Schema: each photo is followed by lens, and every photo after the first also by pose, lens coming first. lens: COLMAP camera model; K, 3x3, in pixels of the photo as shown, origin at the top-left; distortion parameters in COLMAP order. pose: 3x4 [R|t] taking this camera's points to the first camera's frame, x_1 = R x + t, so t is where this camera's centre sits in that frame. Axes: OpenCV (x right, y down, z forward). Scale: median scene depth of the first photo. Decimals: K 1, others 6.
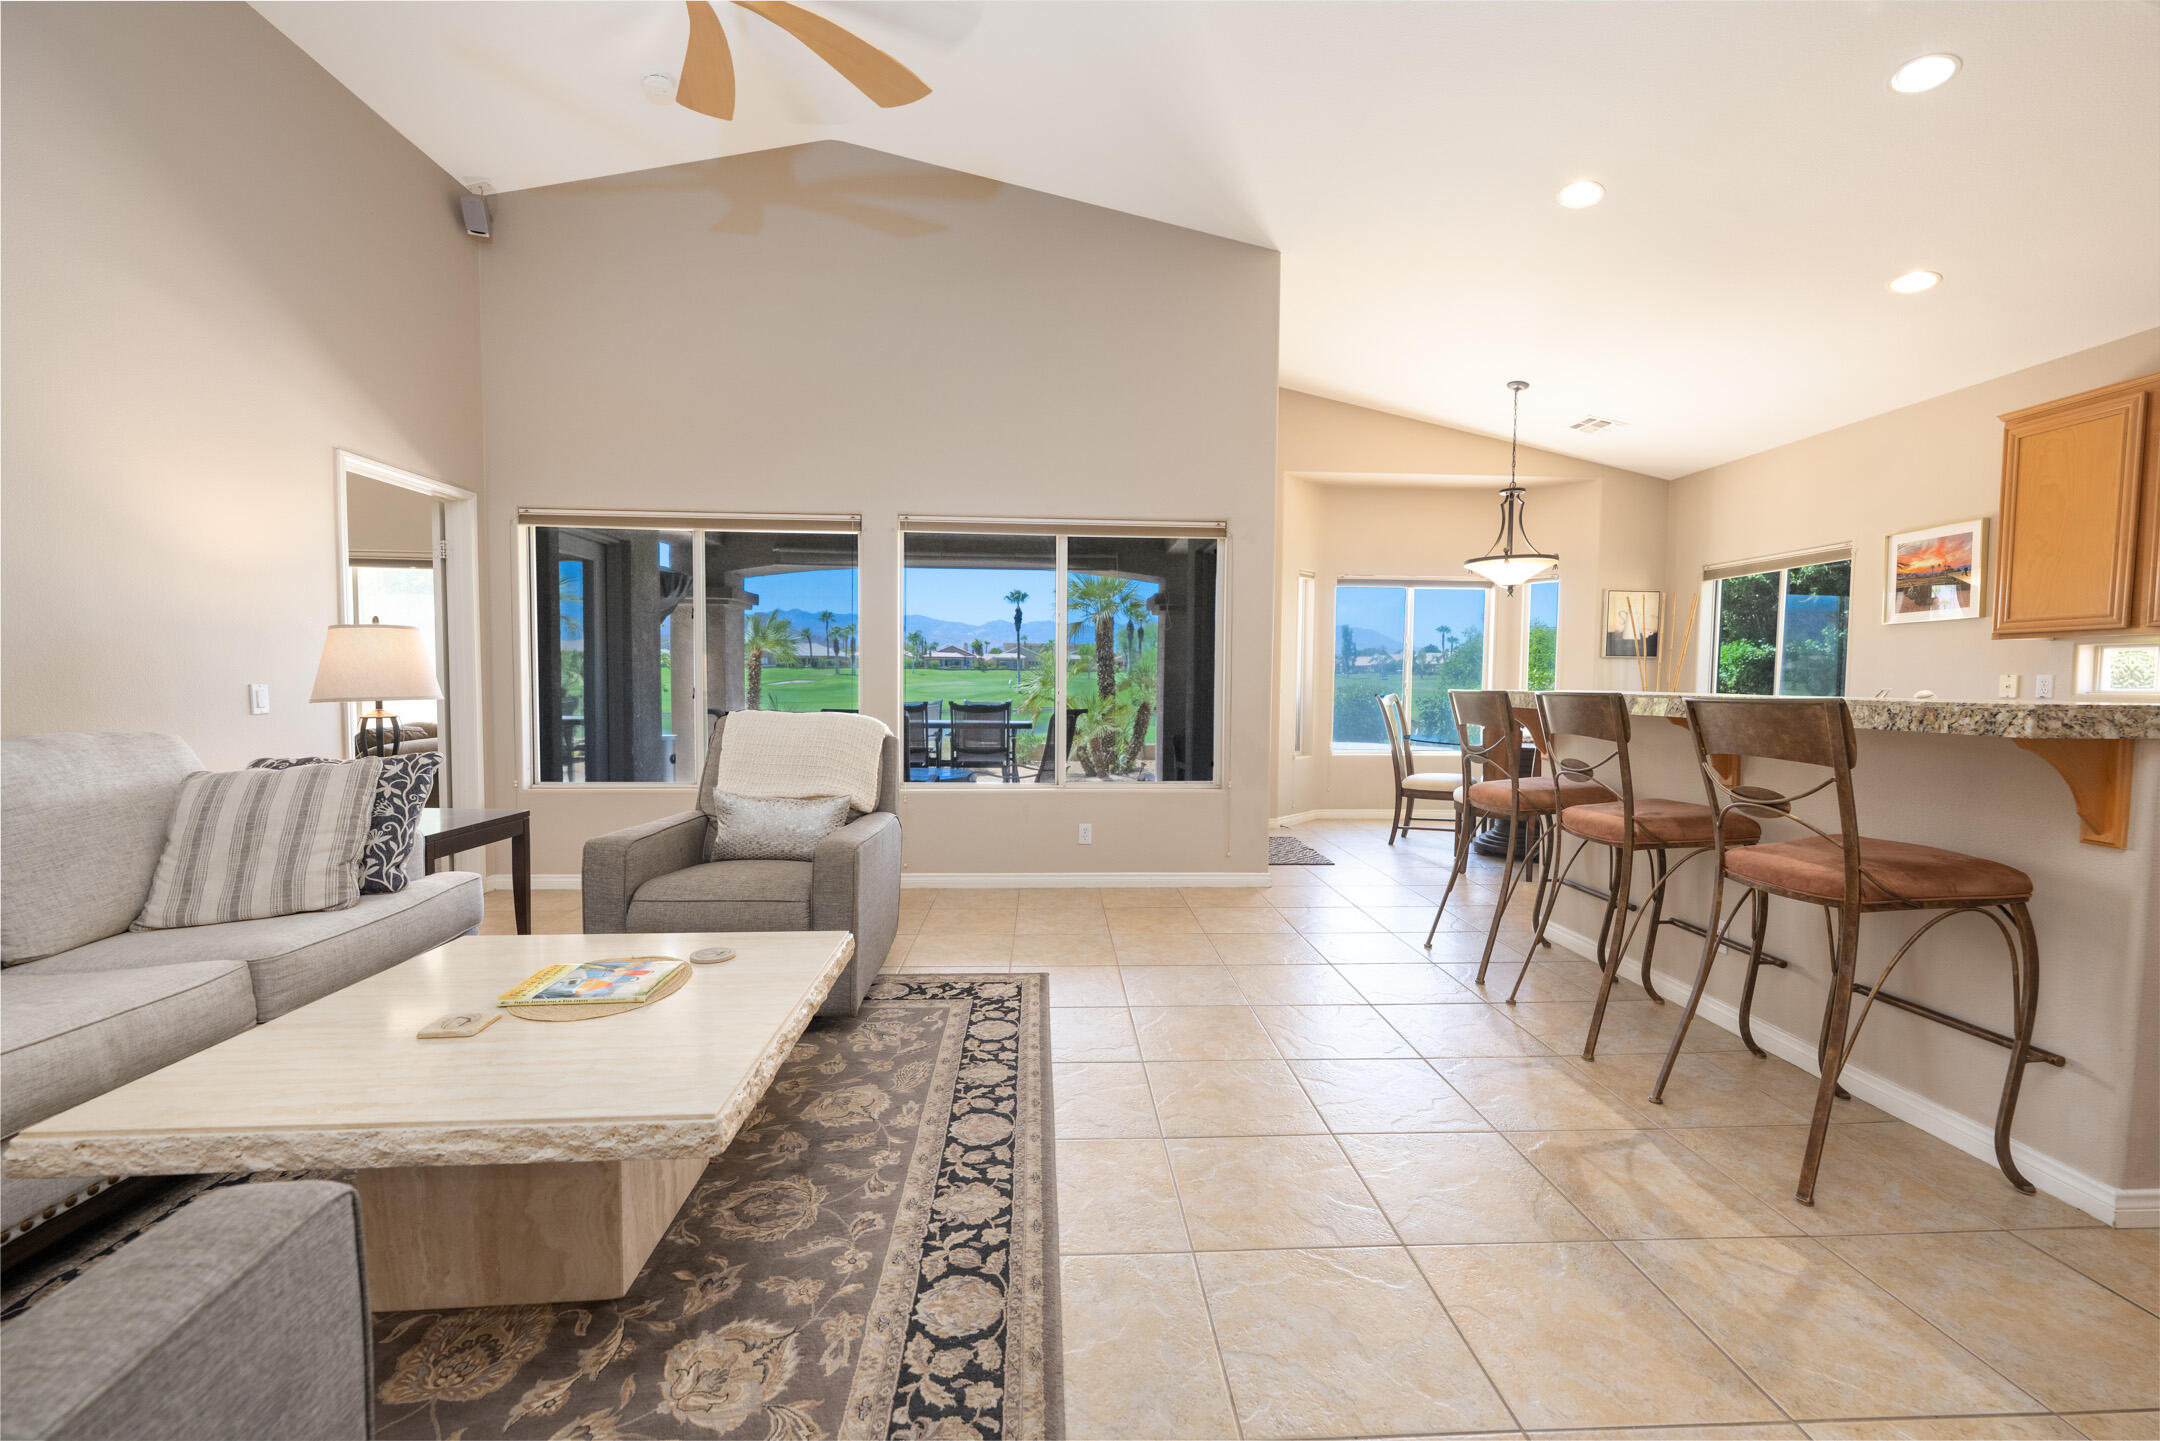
lens RADIAL K [[861.1, 0, 1090.4], [0, 861.1, 722.6], [0, 0, 1]] dist [-0.001931, -0.000173]
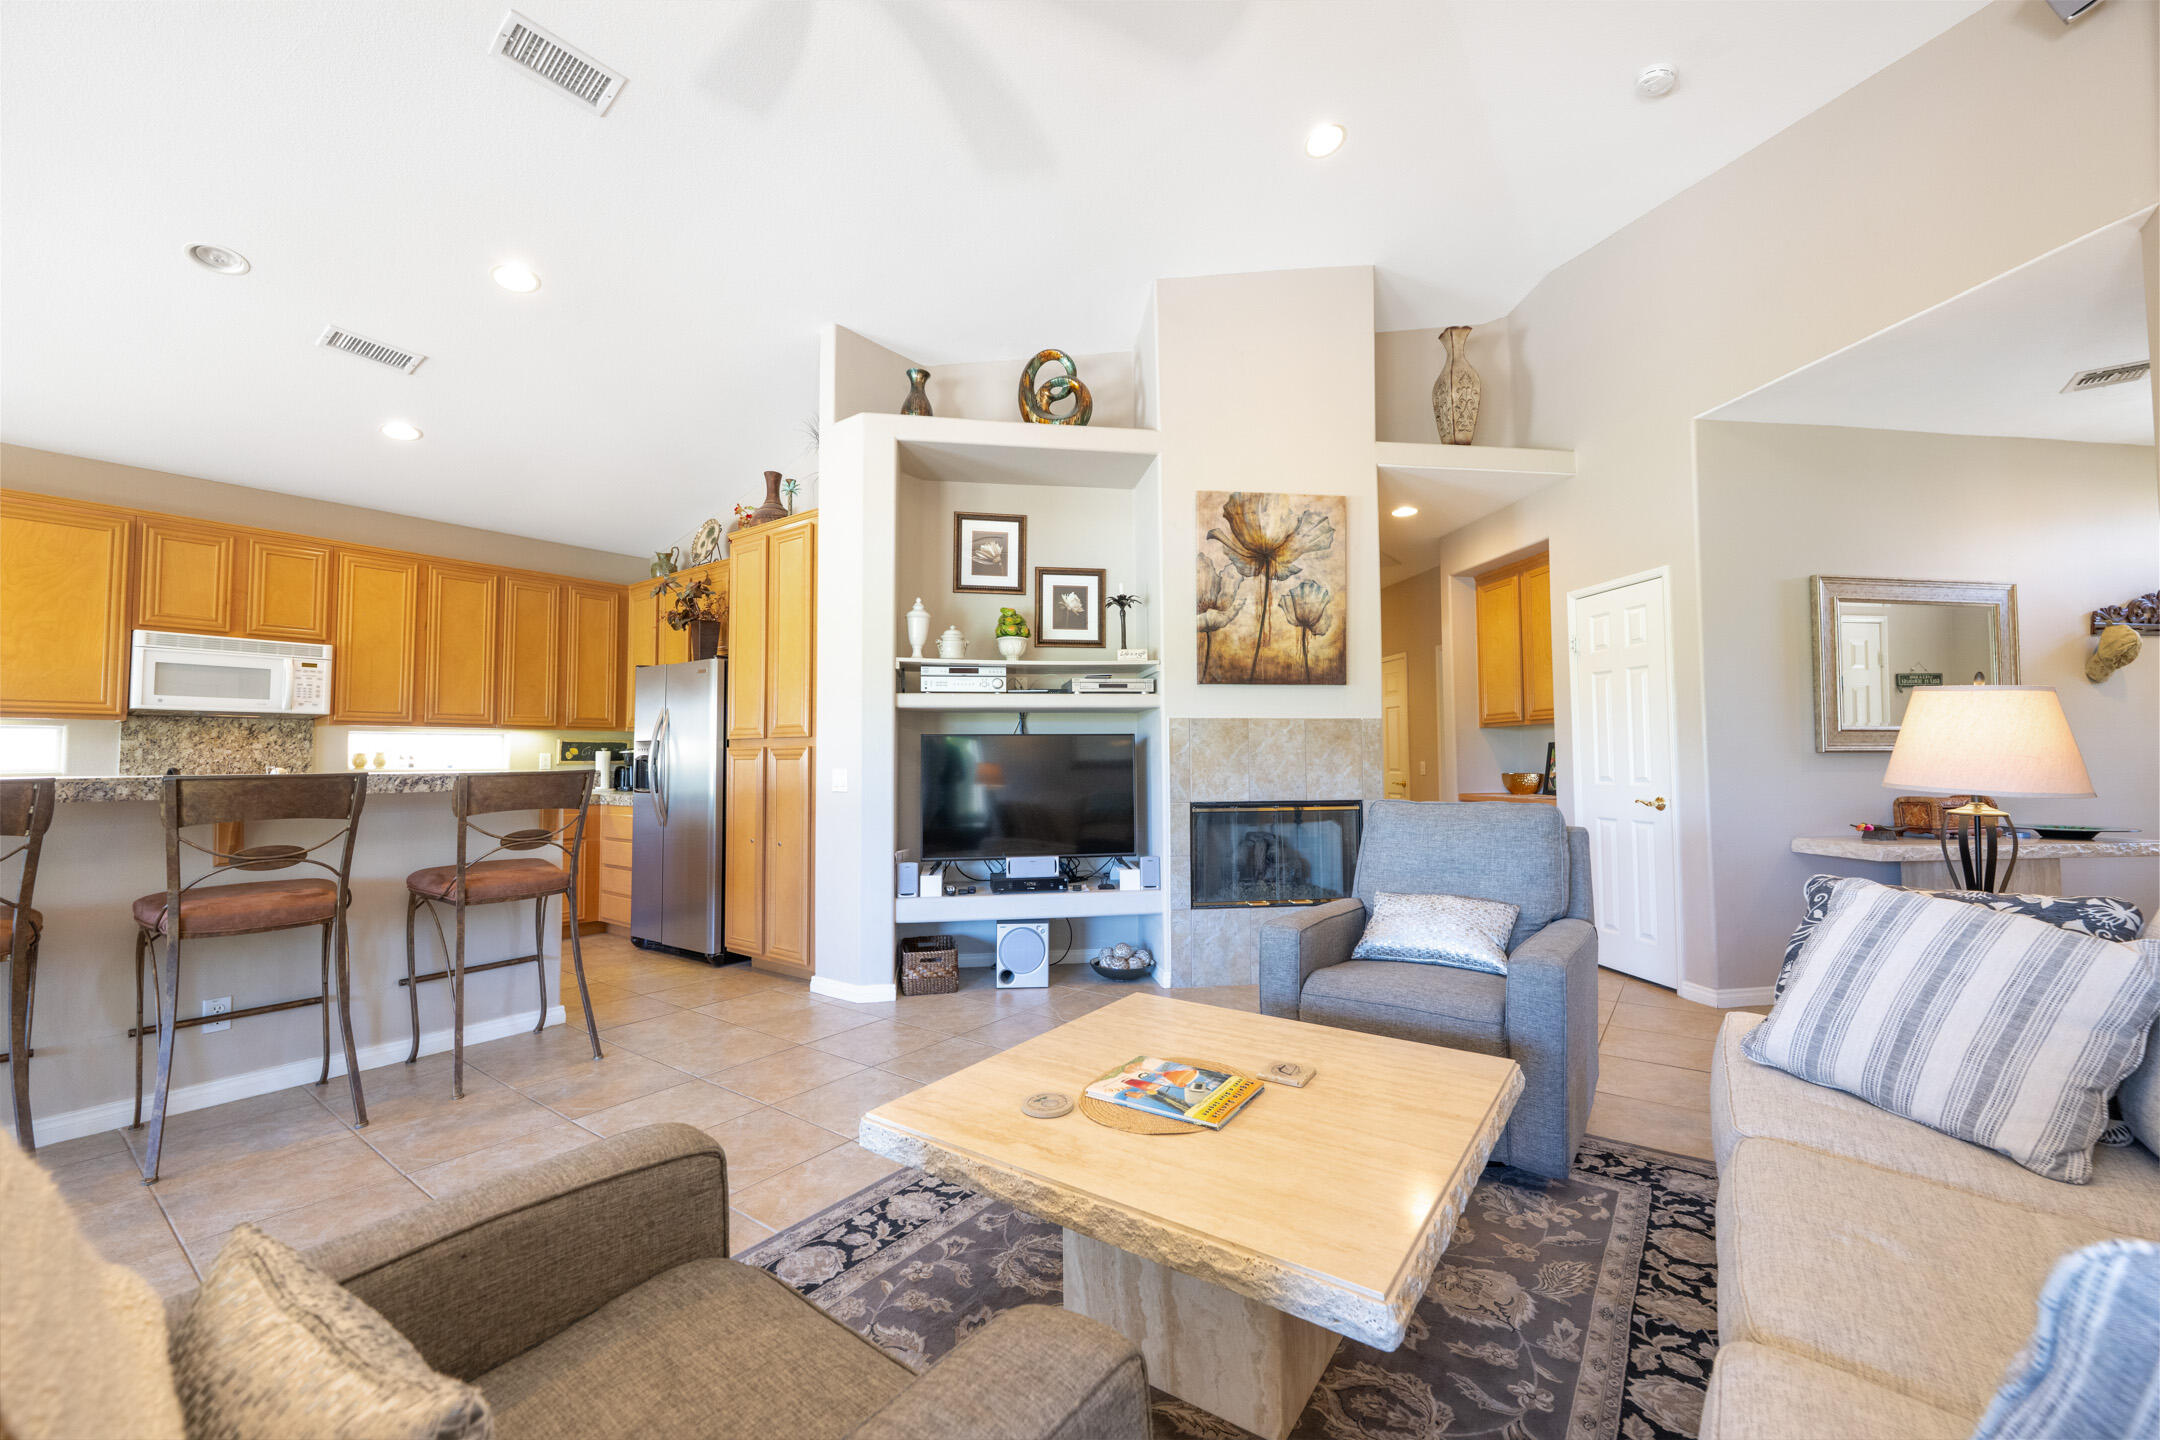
lens RADIAL K [[861.1, 0, 1090.4], [0, 861.1, 722.1], [0, 0, 1]] dist [-0.001931, -0.000173]
pose [[-0.765209, 0.022986, 0.643371, -0.564788], [0.031886, 0.999489, 0.002215, -0.052264], [-0.642991, 0.022209, -0.765551, 0.891199]]
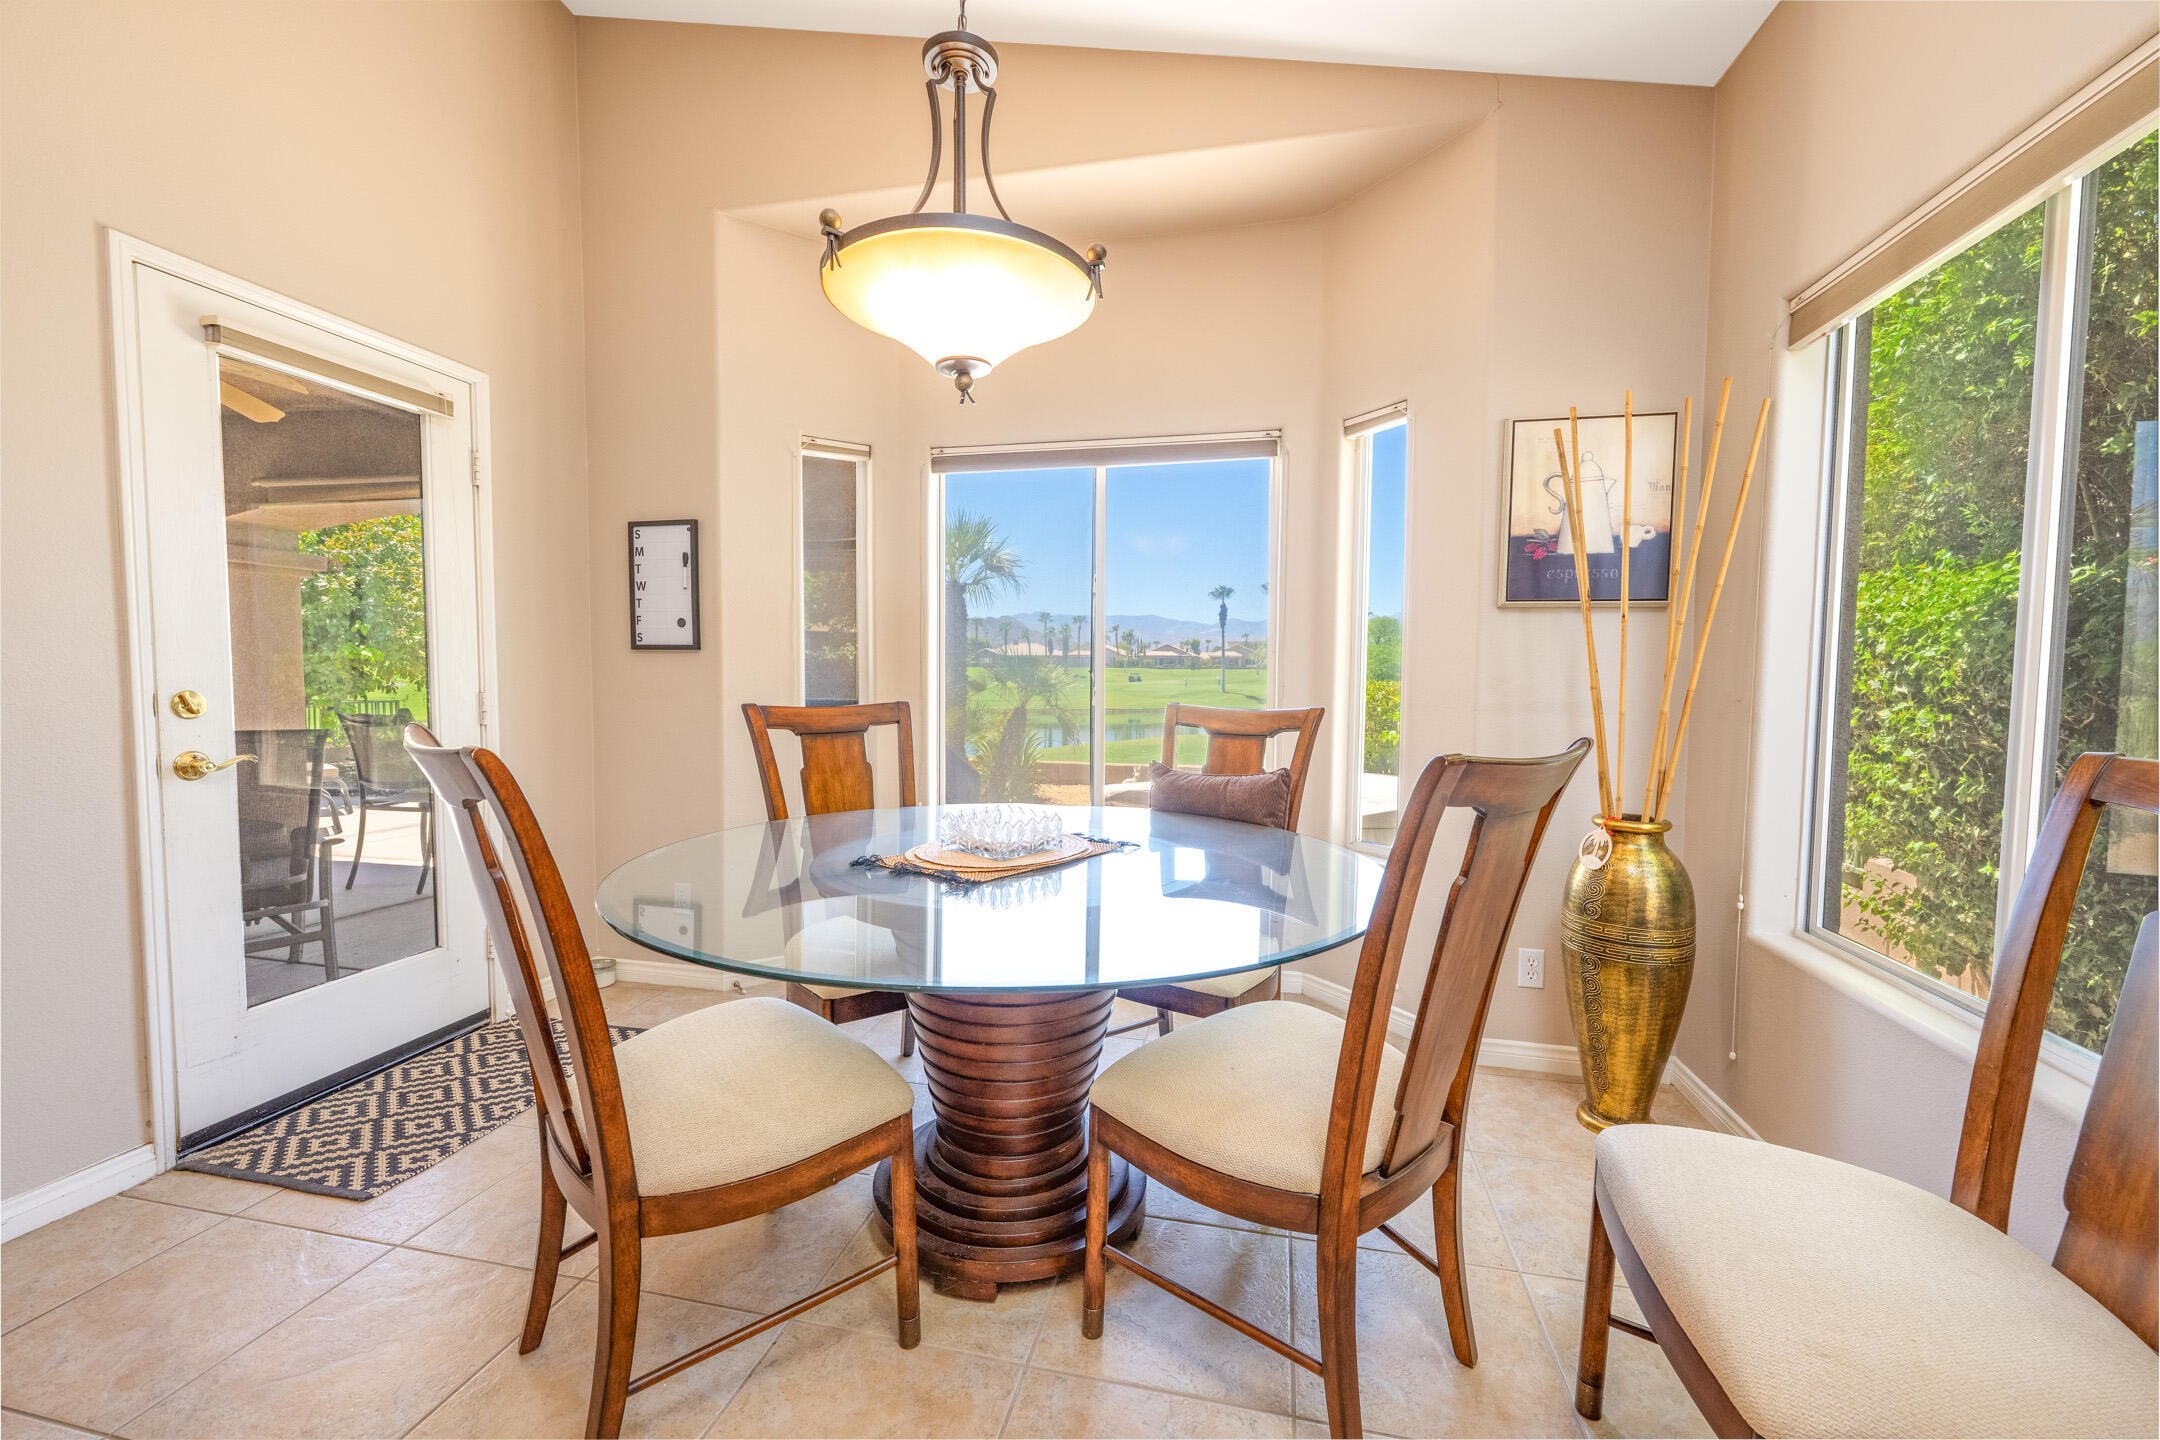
lens RADIAL K [[861.1, 0, 1090.4], [0, 861.1, 722.1], [0, 0, 1]] dist [-0.001931, -0.000173]
pose [[0.961952, 0.017863, -0.272635, 0.967363], [-0.017893, 0.999837, 0.002379, -0.040174], [0.272633, 0.002589, 0.962115, 1.085127]]
